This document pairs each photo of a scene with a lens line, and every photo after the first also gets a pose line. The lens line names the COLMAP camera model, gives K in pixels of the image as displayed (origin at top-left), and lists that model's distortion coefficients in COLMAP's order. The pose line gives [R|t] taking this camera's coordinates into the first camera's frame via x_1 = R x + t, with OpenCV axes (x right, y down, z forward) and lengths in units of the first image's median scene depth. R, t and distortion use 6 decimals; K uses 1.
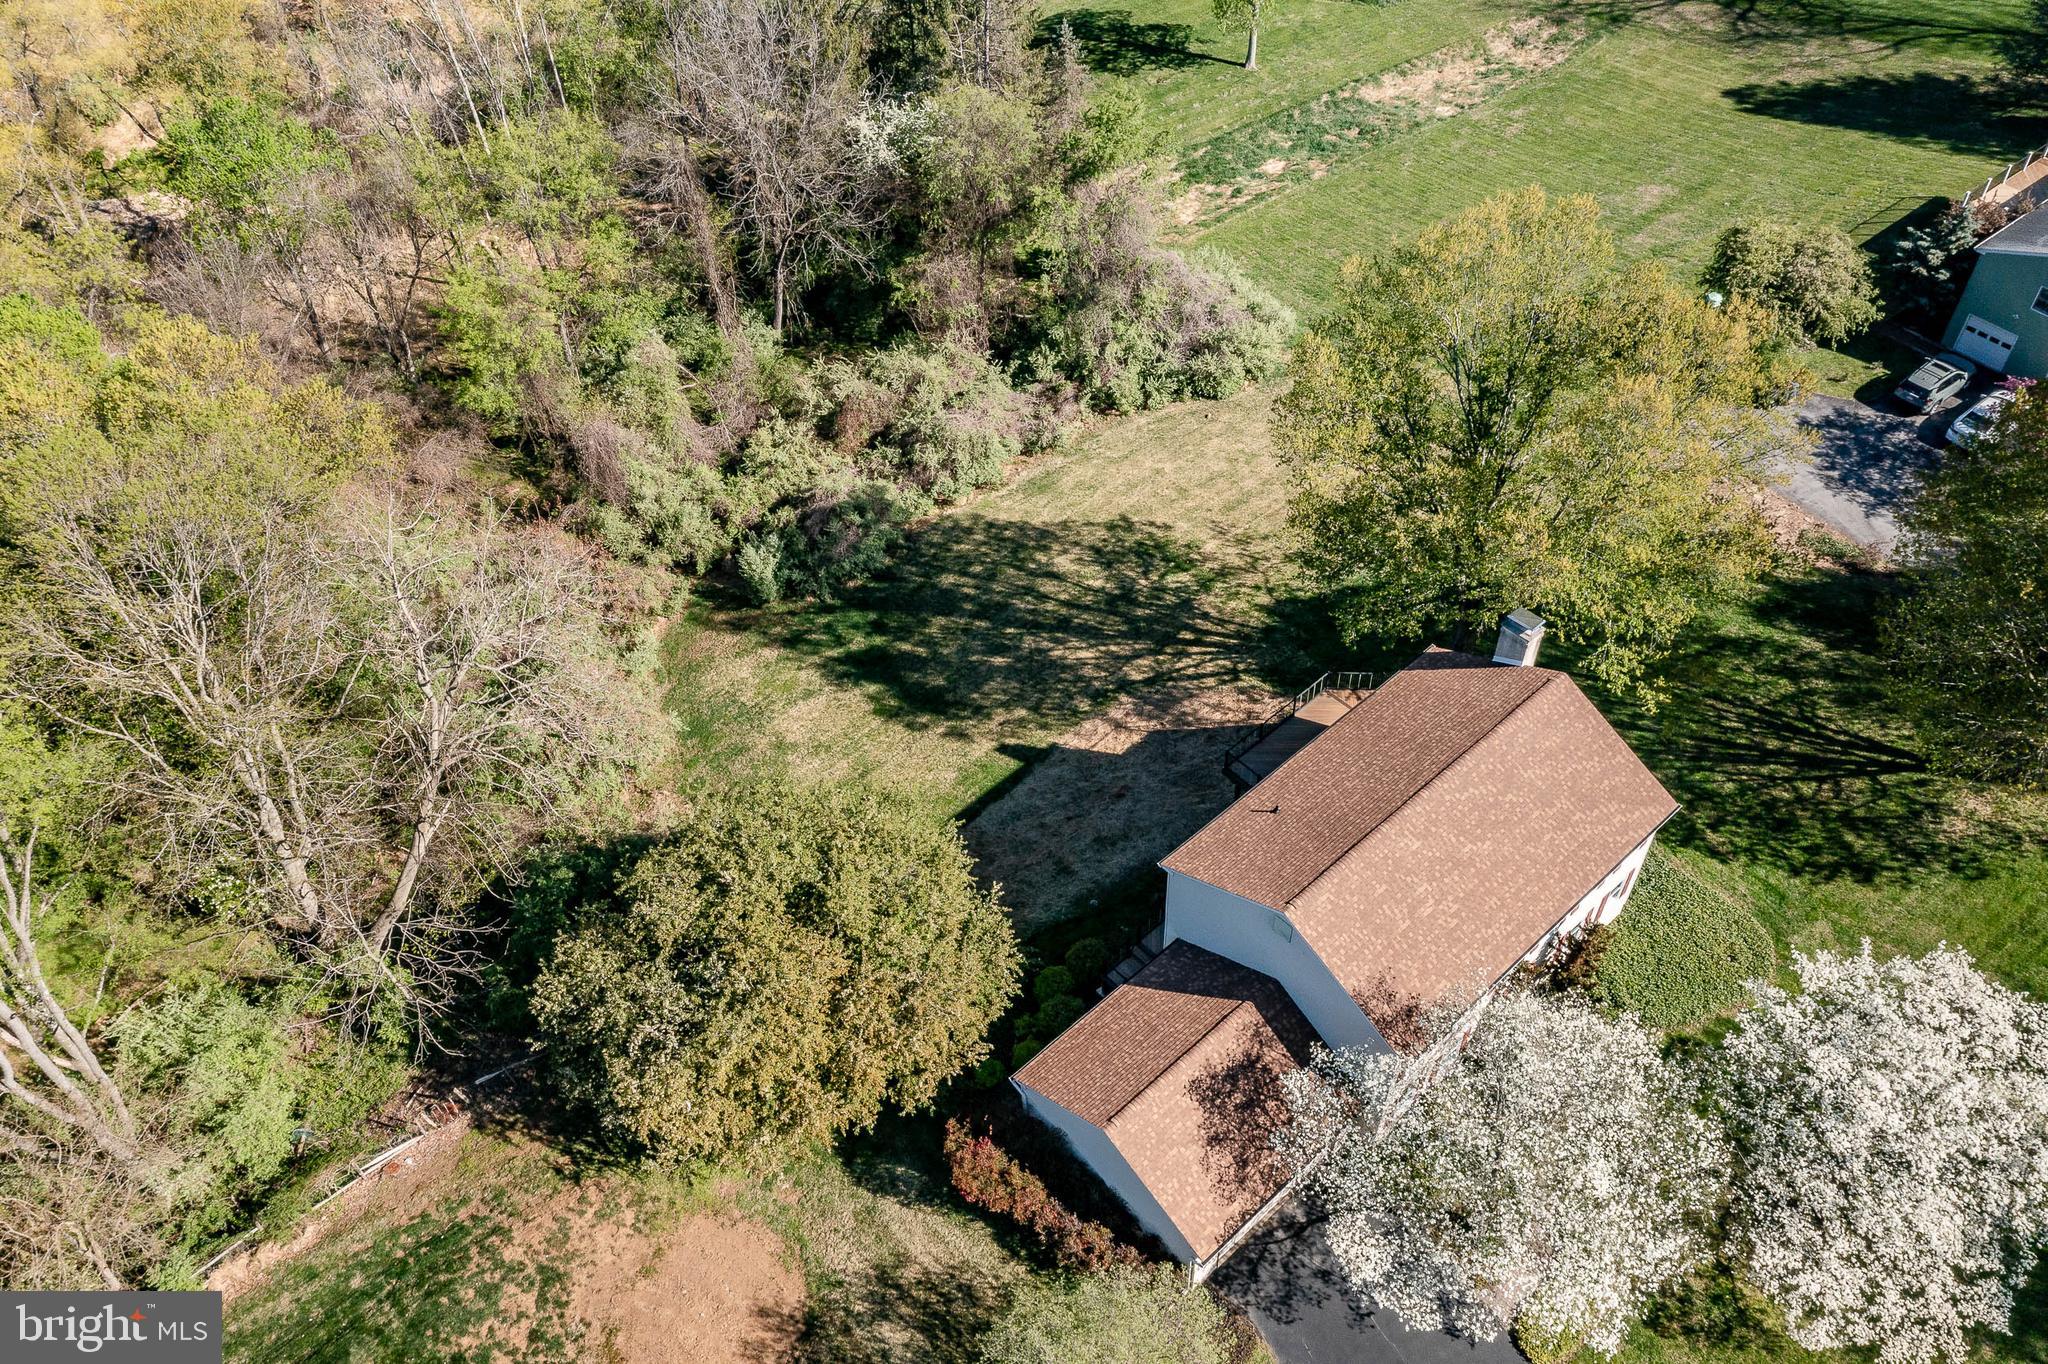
lens RADIAL K [[1643.2, 0, 1010.0], [0, 1643.2, 679.7], [0, 0, 1]] dist [0.000681, 0.037695]
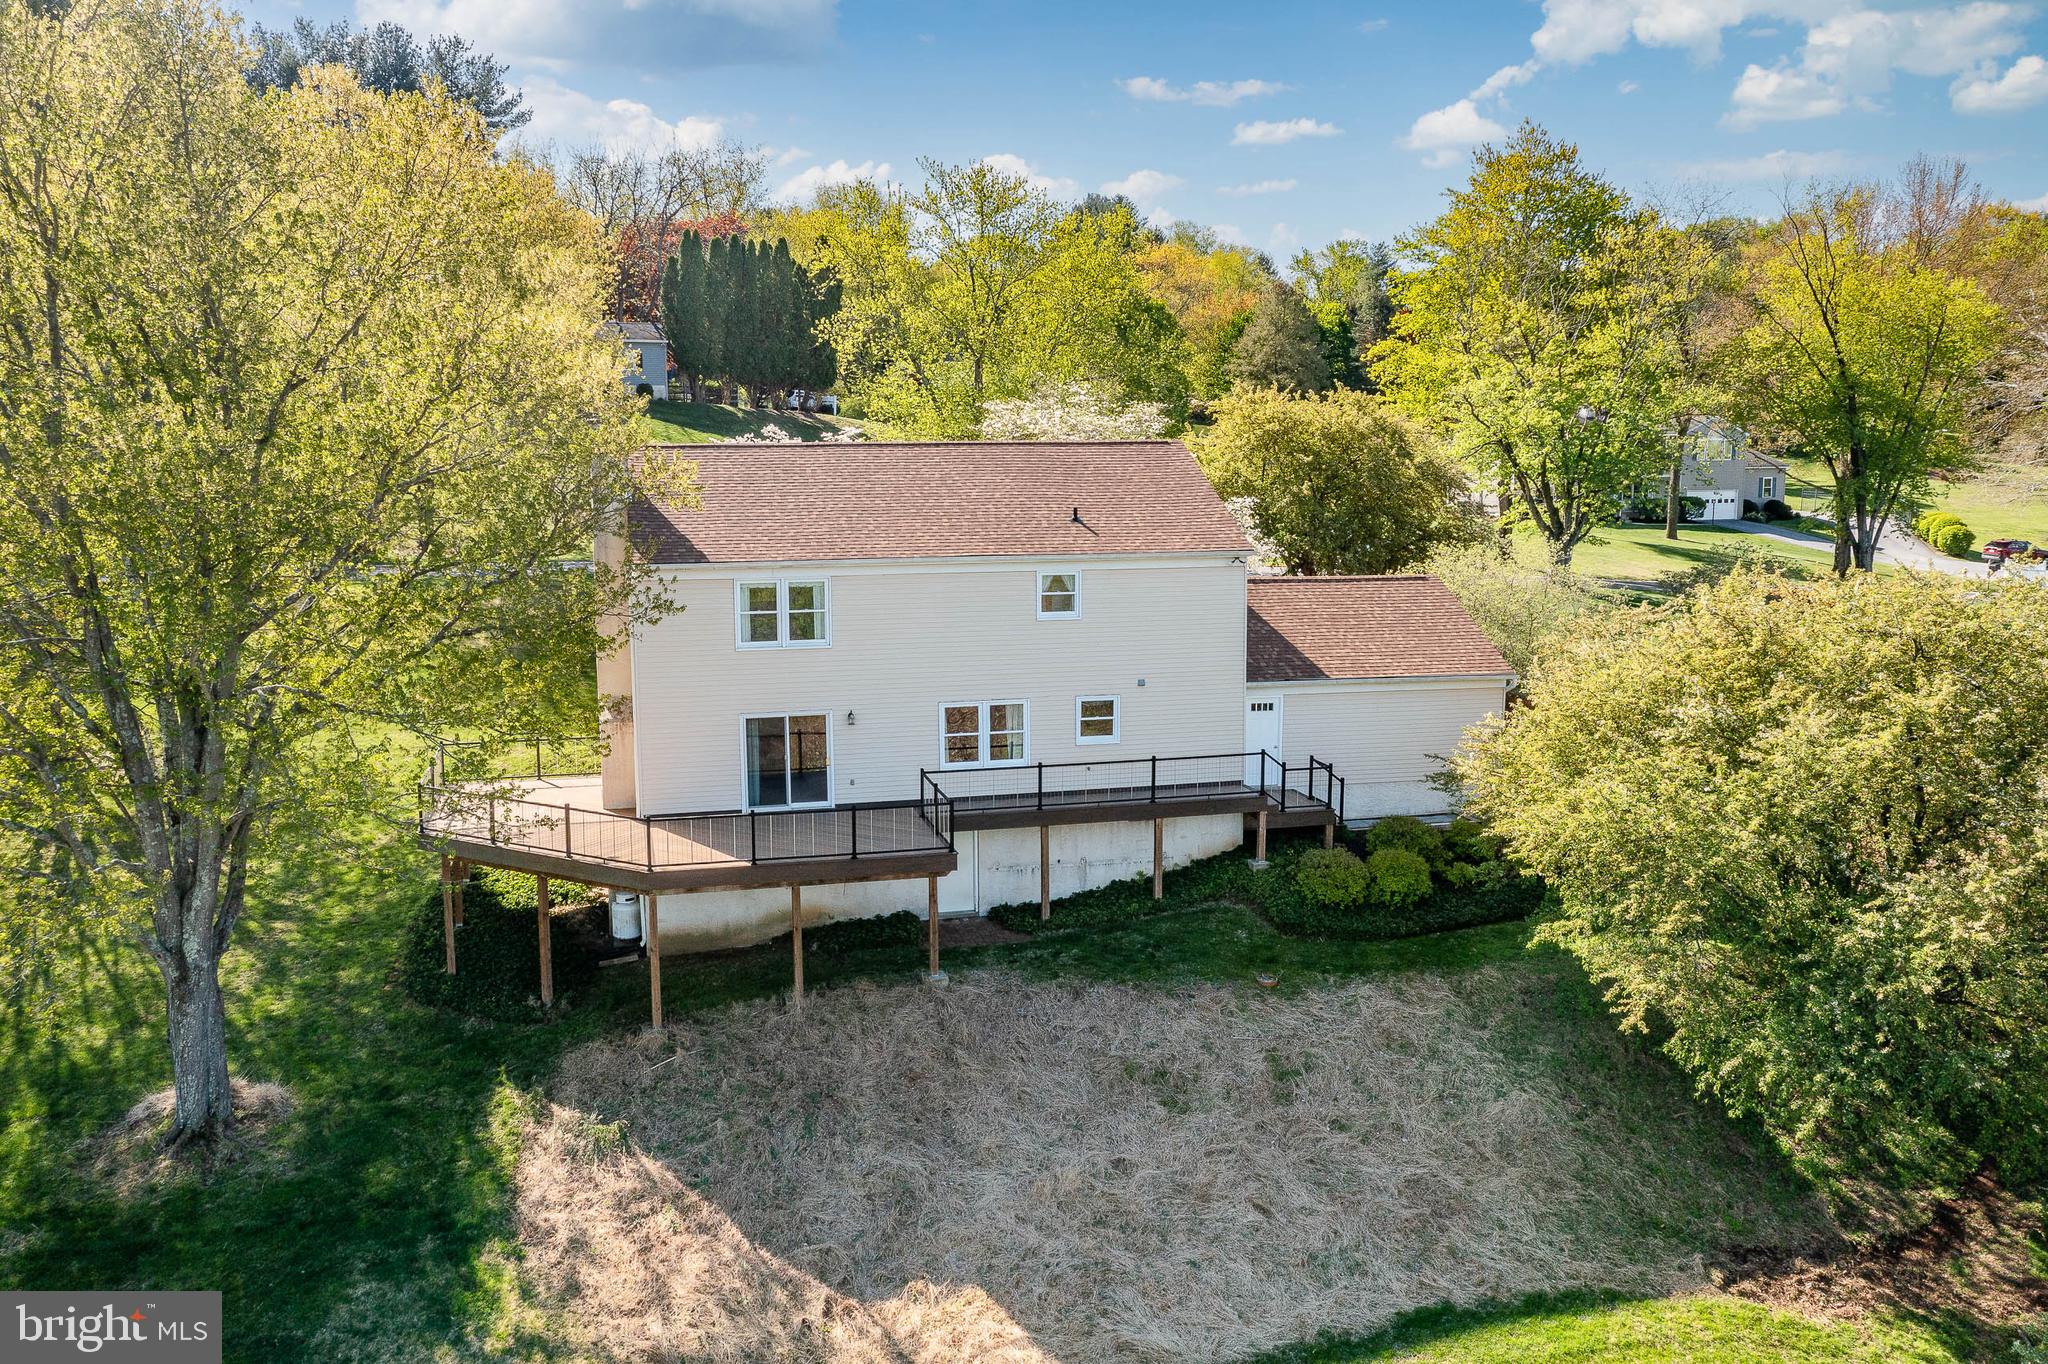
lens RADIAL K [[1594.5, 0, 1024.1], [0, 1594.5, 708.0], [0, 0, 1]] dist [0.004008, 0.026298]
pose [[-0.885408, -0.029832, 0.463857, -0.088869], [0.363525, 0.577444, 0.731032, -0.244120], [-0.289660, 0.815885, -0.500429, 0.892378]]
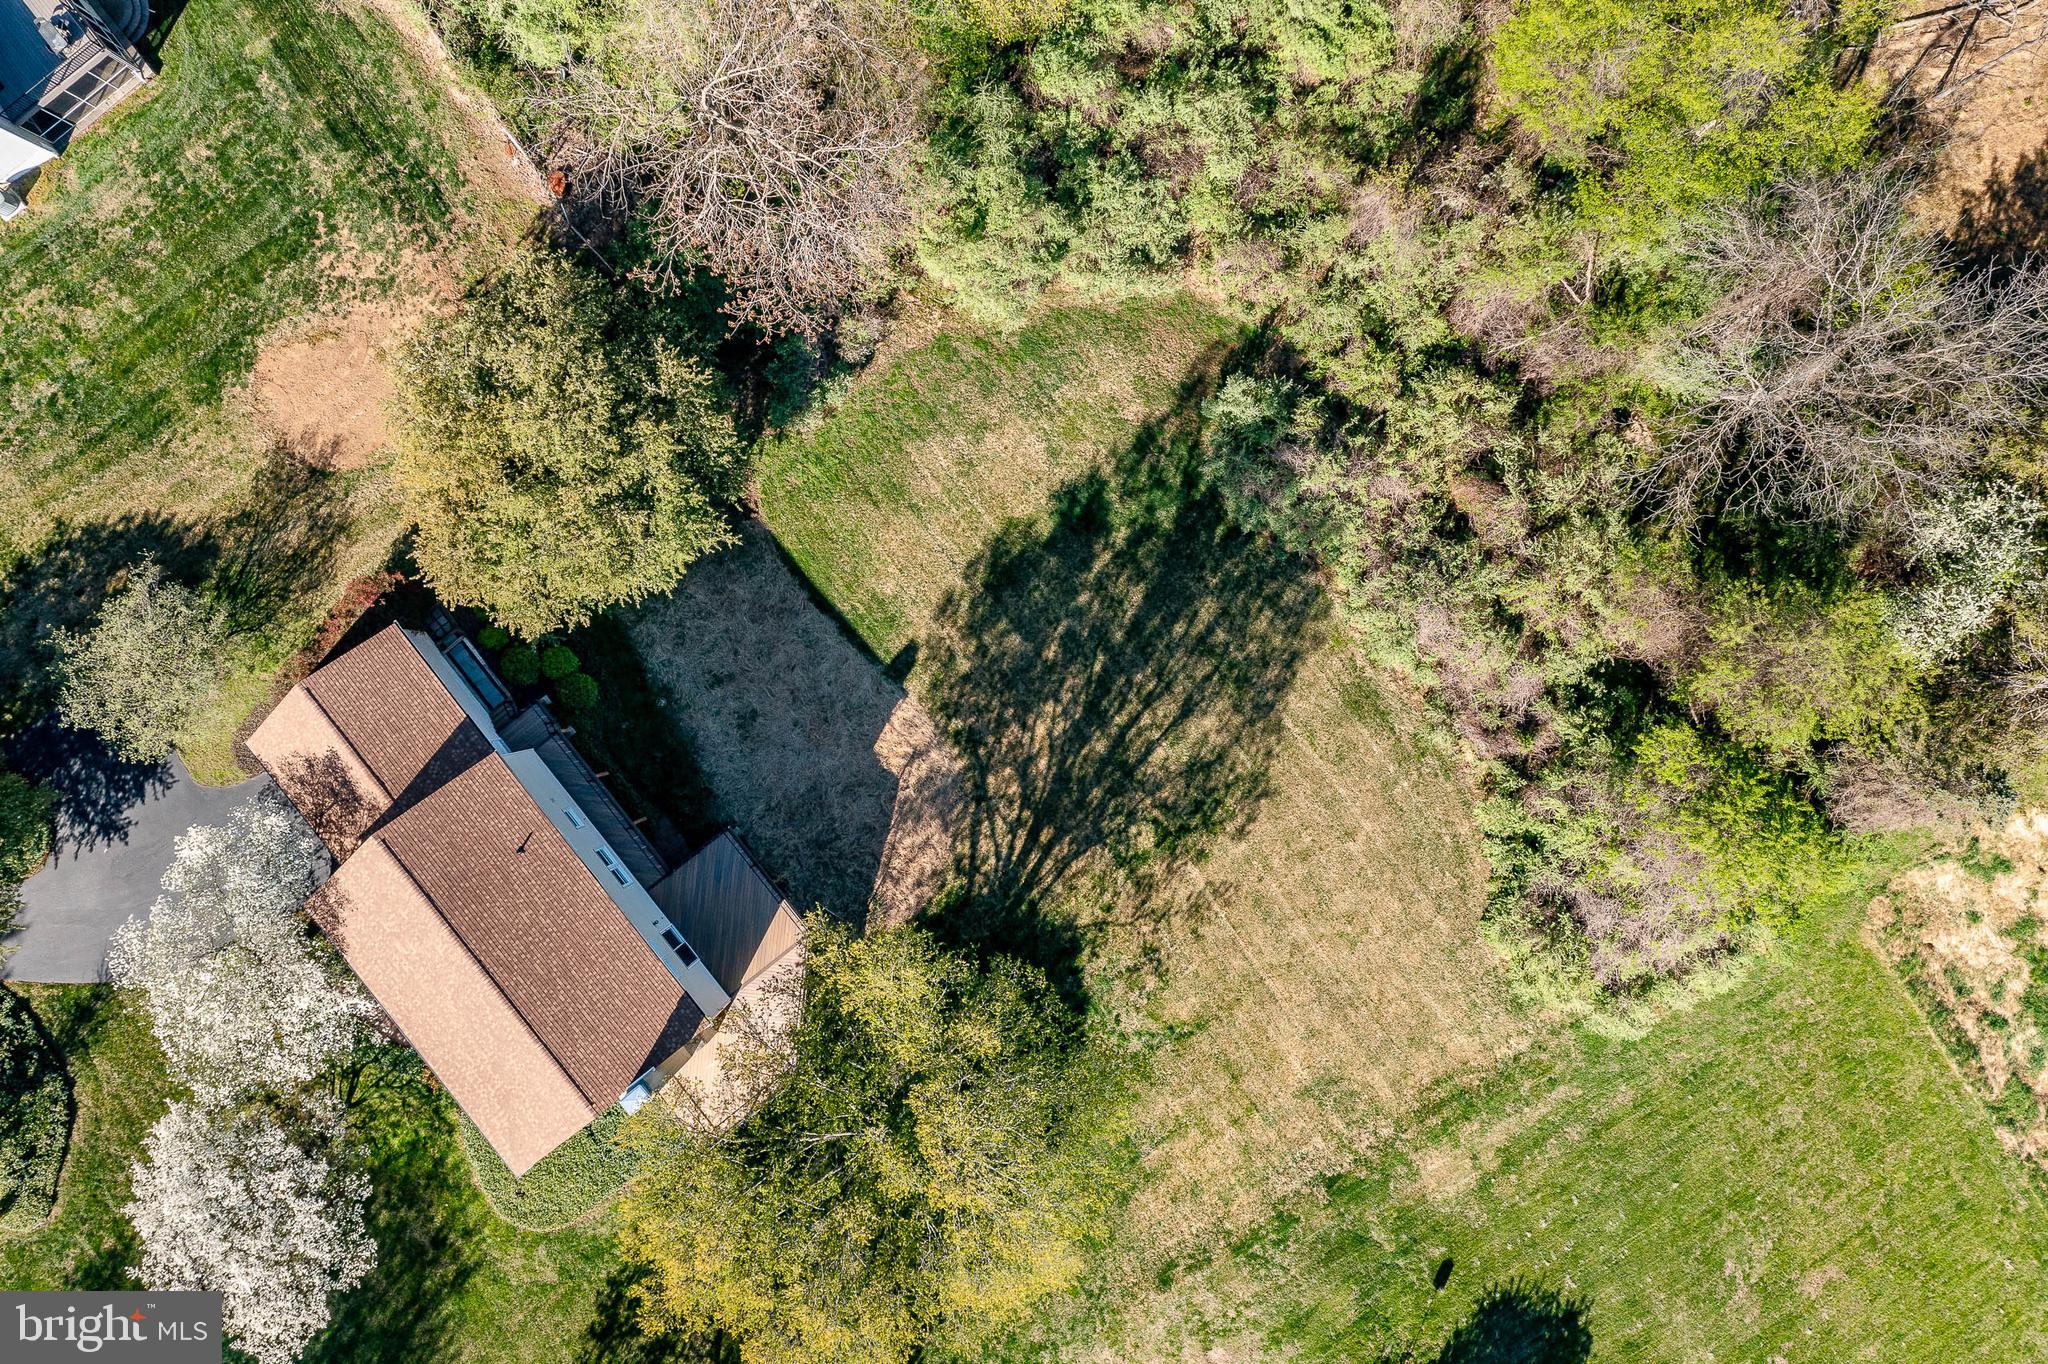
lens RADIAL K [[1643.2, 0, 1010.0], [0, 1643.2, 679.7], [0, 0, 1]] dist [0.000681, 0.037695]
pose [[-0.067374, 0.996733, 0.044544, -0.028222], [-0.717112, -0.079418, 0.692419, -0.640671], [0.693694, 0.014708, 0.720120, 0.230982]]
